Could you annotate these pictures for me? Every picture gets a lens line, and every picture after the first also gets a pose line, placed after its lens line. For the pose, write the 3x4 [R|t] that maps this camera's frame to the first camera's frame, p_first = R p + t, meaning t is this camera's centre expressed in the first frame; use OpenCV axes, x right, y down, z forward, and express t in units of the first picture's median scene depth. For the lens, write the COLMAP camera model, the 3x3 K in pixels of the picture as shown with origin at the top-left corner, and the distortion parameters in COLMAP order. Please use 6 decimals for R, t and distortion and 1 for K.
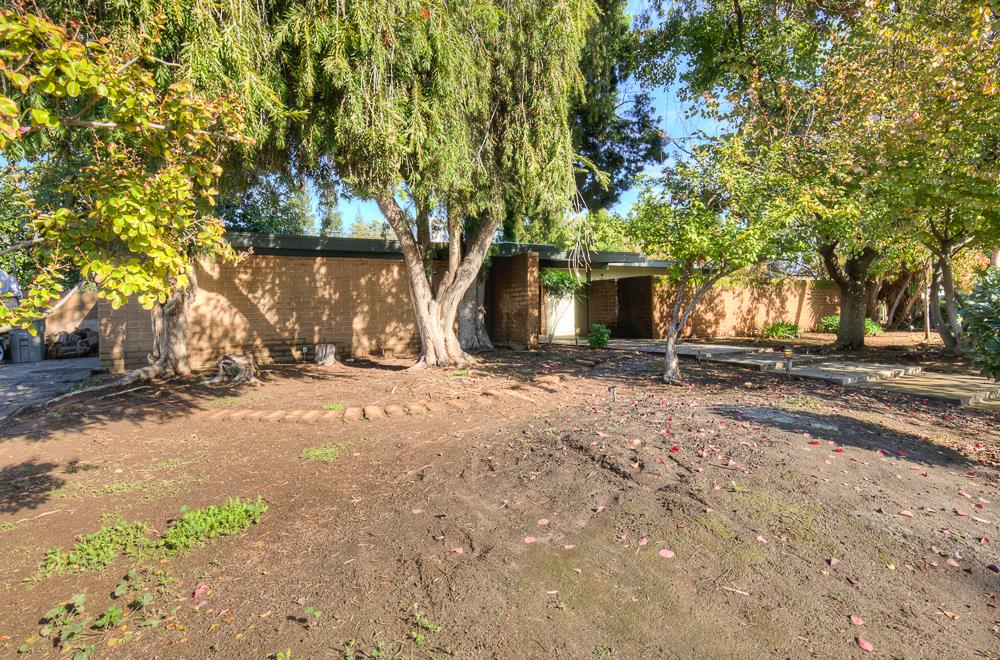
lens RADIAL K [[488.1, 0, 499.7], [0, 488.1, 315.3], [0, 0, 1]] dist [-0.003764, -0.000077]
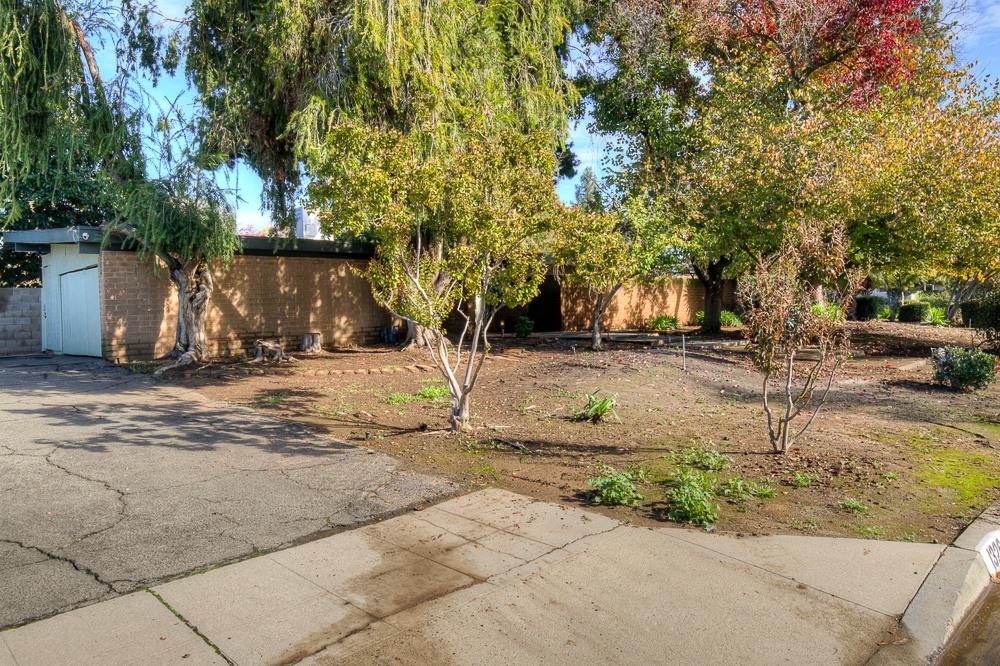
lens RADIAL K [[676.1, 0, 497.8], [0, 676.1, 331.1], [0, 0, 1]] dist [0.009572, -0.018296]
pose [[0.959868, -0.014913, 0.280057, -0.315178], [0.009937, 0.999767, 0.019177, 0.022071], [-0.280277, -0.015624, 0.959792, -0.545115]]
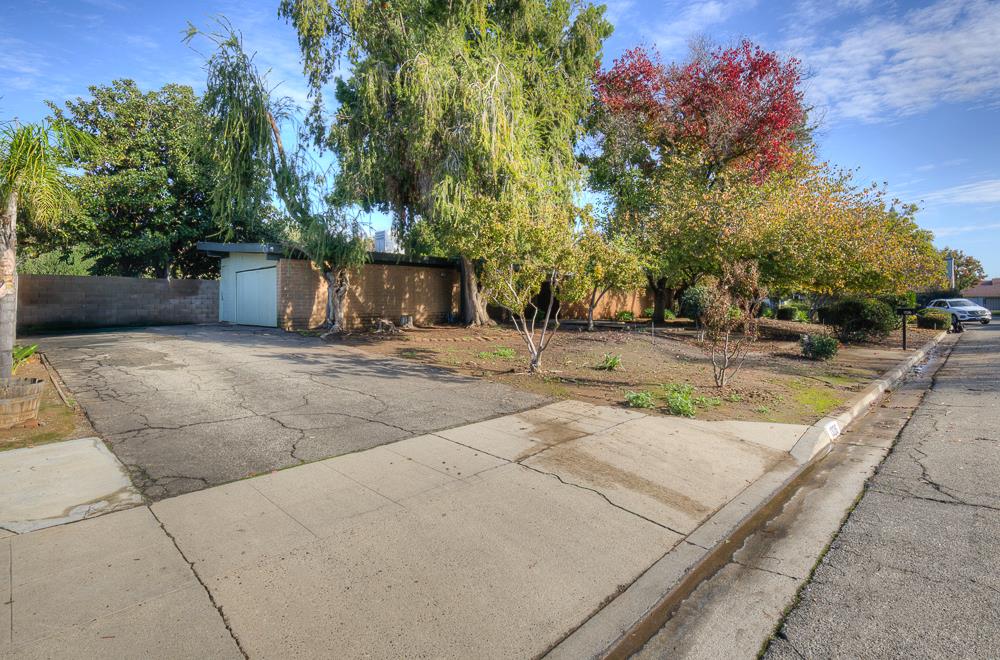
lens RADIAL K [[486.3, 0, 501.3], [0, 486.3, 306.5], [0, 0, 1]] dist [-0.017872, 0.000172]
pose [[0.953823, 0.020502, 0.299669, -0.464965], [-0.019491, 0.999790, -0.006363, 0.025693], [-0.299737, 0.000228, 0.954022, -0.666704]]
